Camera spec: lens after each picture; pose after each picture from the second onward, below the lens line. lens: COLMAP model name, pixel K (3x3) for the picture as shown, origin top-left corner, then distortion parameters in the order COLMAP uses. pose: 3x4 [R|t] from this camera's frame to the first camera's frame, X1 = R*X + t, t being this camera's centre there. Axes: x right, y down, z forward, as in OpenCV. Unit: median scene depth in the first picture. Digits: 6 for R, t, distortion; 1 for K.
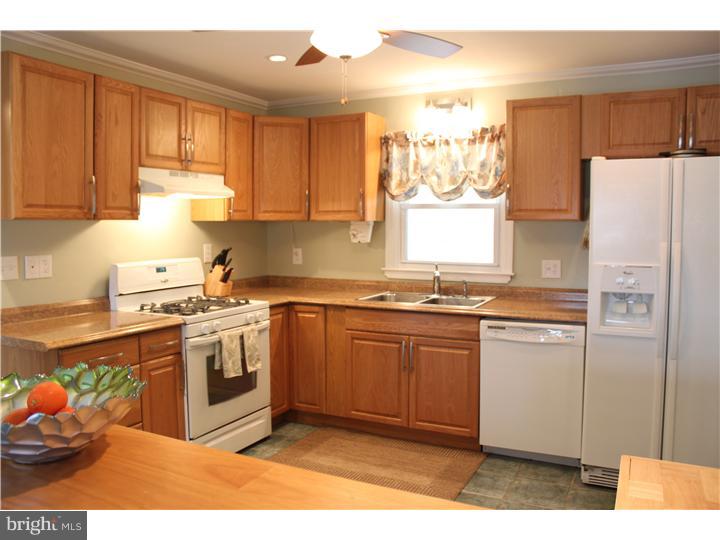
lens RADIAL K [[591.2, 0, 360.8], [0, 591.2, 273.4], [0, 0, 1]] dist [-0.149789, 0.104368]
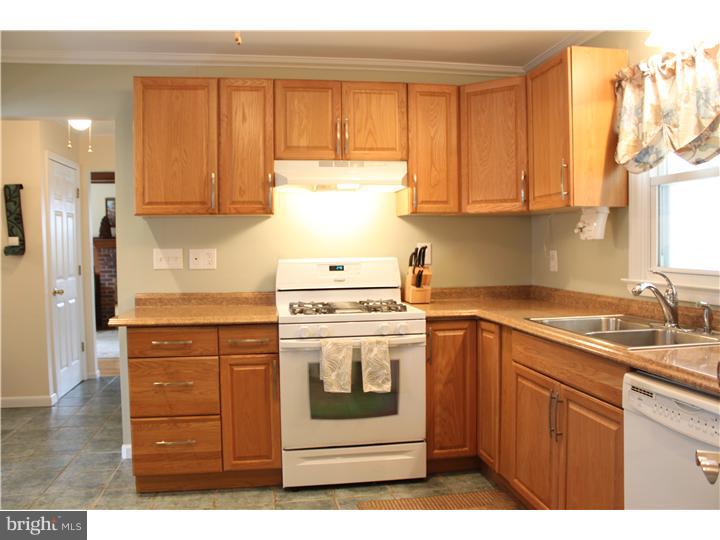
lens RADIAL K [[591.2, 0, 359.0], [0, 591.2, 271.6], [0, 0, 1]] dist [-0.149789, 0.104368]
pose [[0.593166, 0.025484, -0.804677, 0.449883], [-0.052928, 0.998571, -0.007391, 0.004464], [0.803339, 0.046974, 0.593667, 0.464913]]
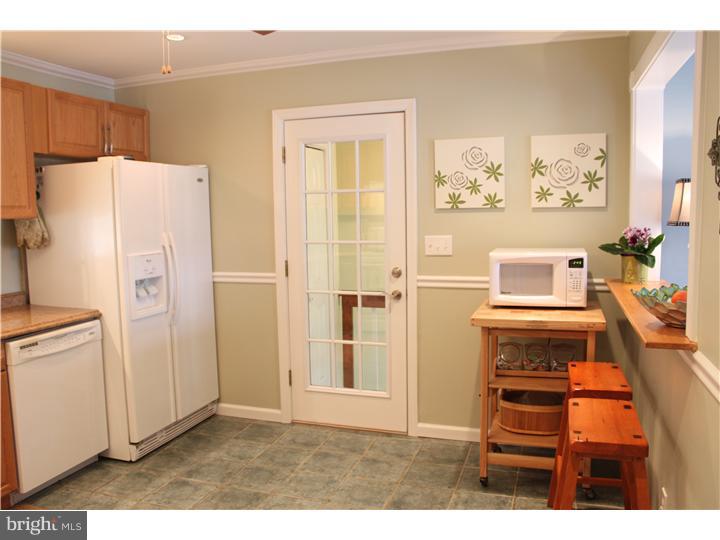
lens RADIAL K [[591.2, 0, 360.1], [0, 591.2, 267.0], [0, 0, 1]] dist [-0.149789, 0.104368]
pose [[-0.133262, -0.092209, 0.986782, -0.585169], [0.098756, 0.989472, 0.105797, -0.055093], [-0.986148, 0.111549, -0.122753, 0.572666]]
